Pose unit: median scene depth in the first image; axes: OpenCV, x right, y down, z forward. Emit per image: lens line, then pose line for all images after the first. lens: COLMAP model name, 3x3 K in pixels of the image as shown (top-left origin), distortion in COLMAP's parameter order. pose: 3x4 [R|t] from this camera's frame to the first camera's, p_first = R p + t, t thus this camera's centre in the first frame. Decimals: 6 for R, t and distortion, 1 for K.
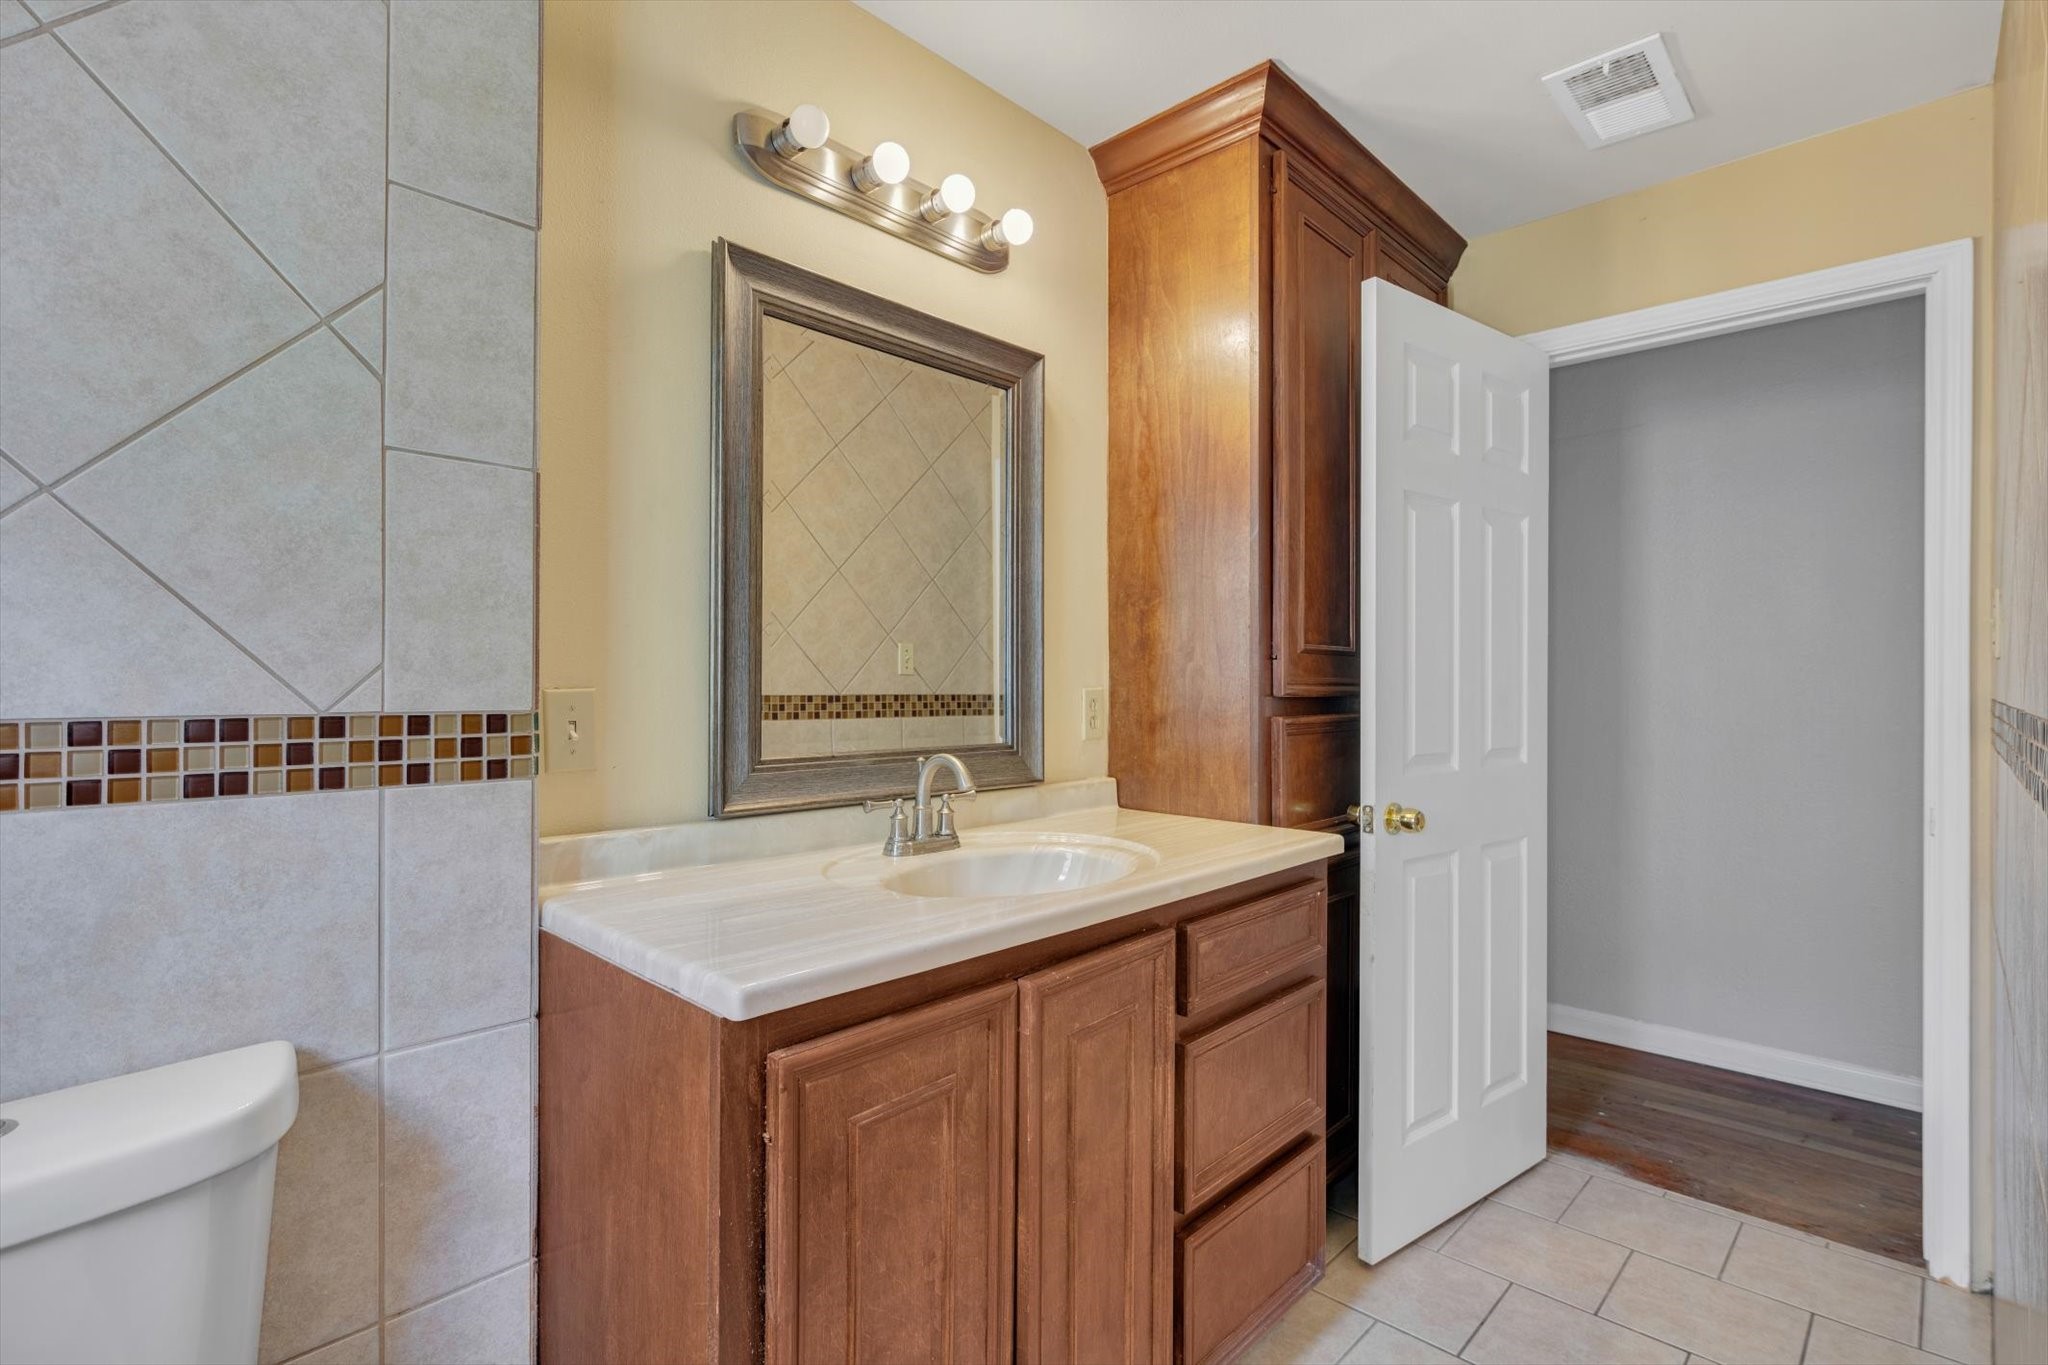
lens RADIAL K [[960.7, 0, 1018.9], [0, 960.7, 674.5], [0, 0, 1]] dist [-0.017951, 0.000316]
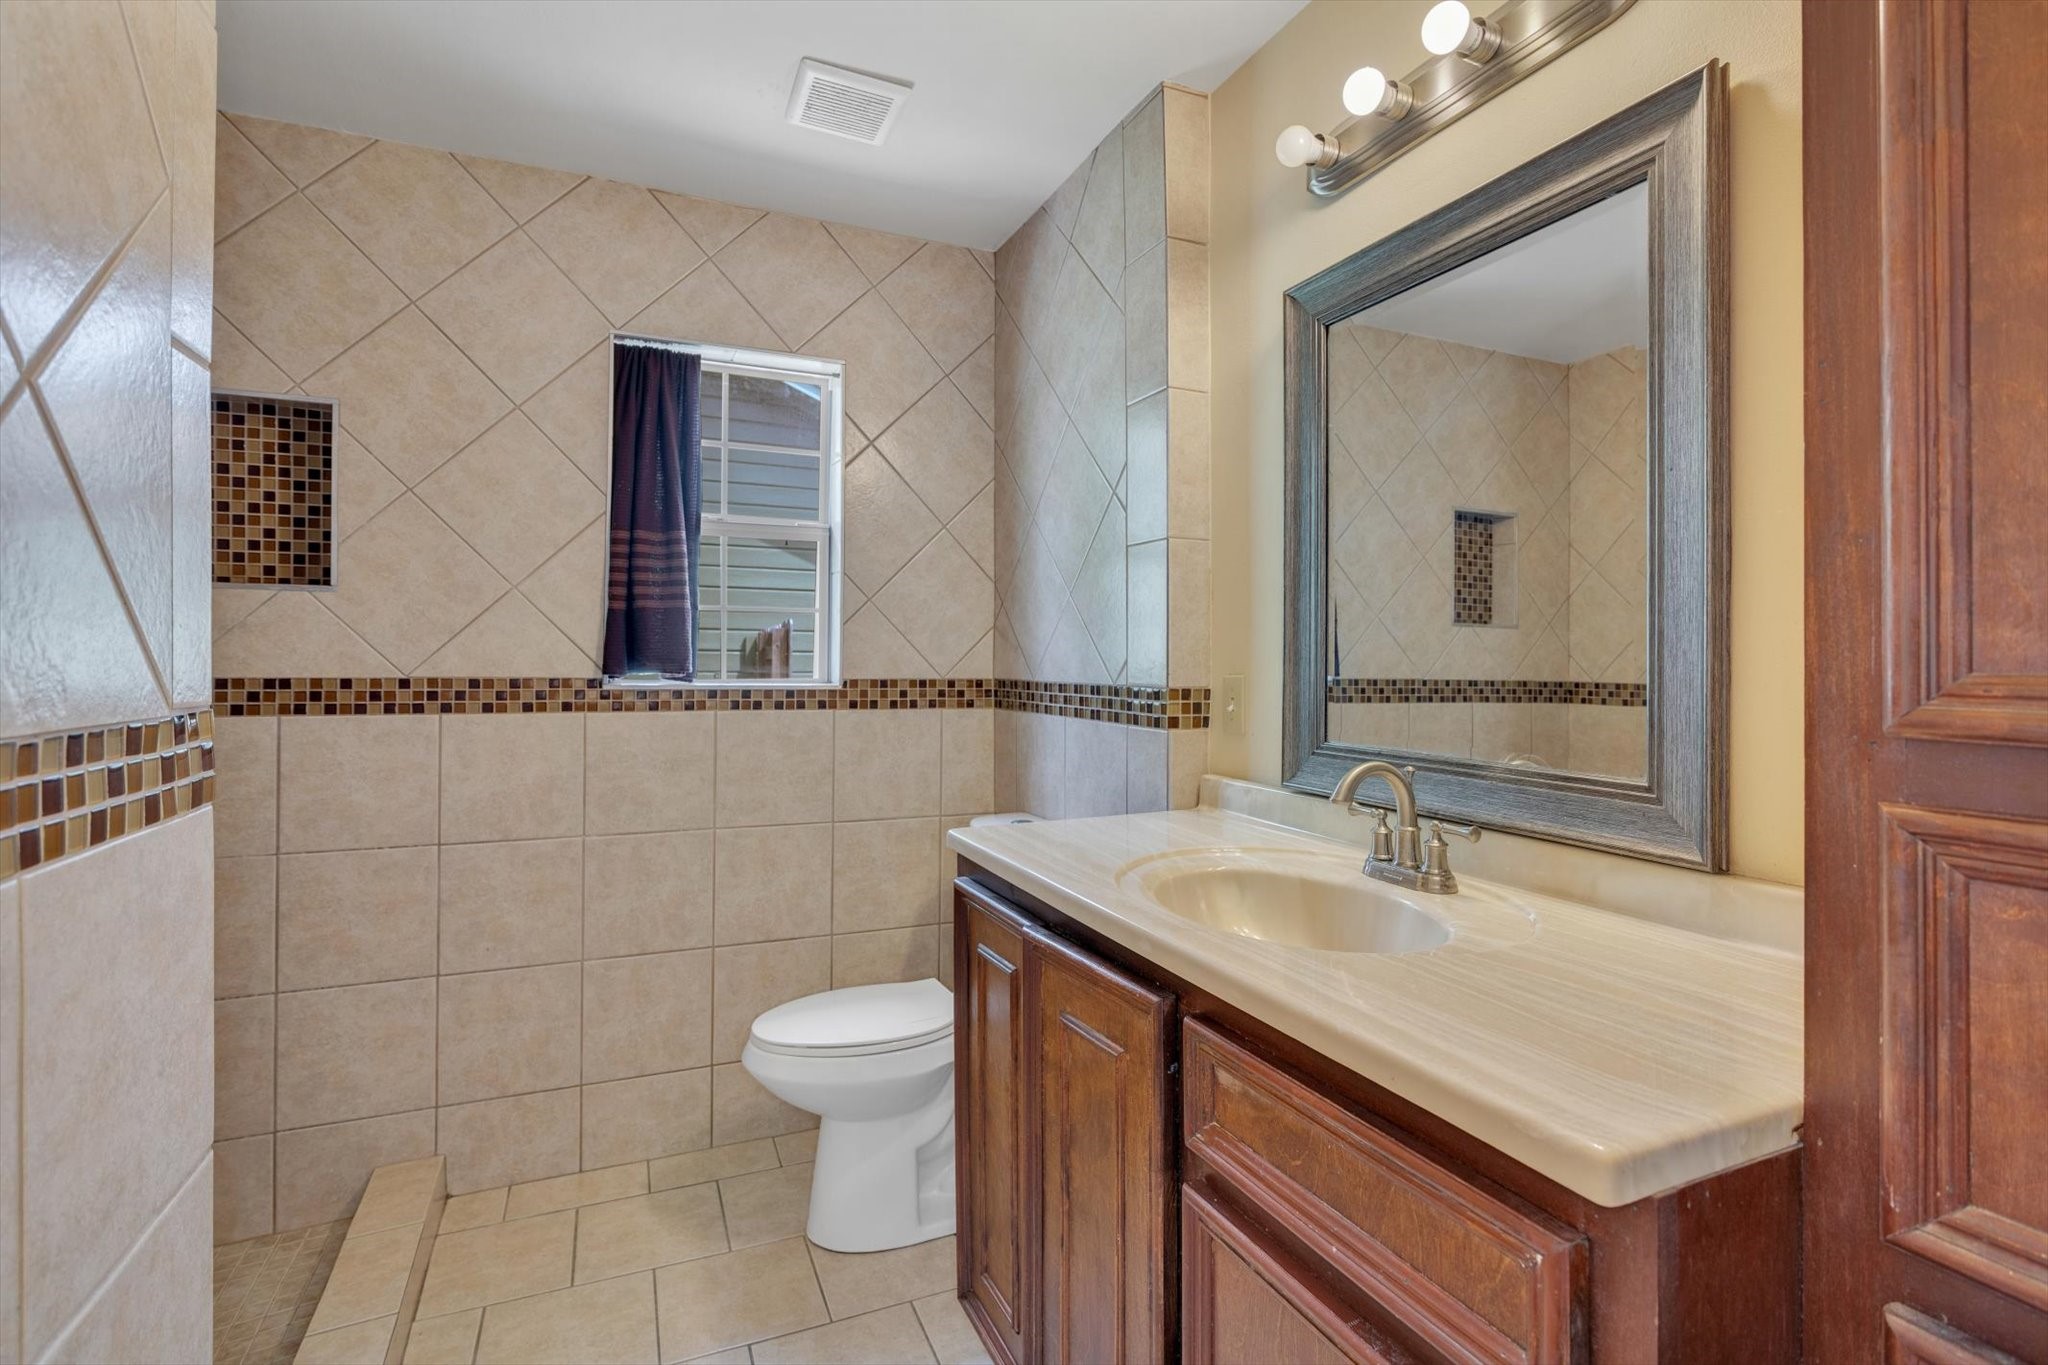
lens RADIAL K [[960.7, 0, 1018.9], [0, 960.7, 674.5], [0, 0, 1]] dist [-0.017951, 0.000316]
pose [[-0.439308, -0.015587, -0.898201, 0.800527], [-0.004681, 0.999876, -0.015061, 0.033507], [0.898324, -0.002412, -0.439327, 1.140035]]
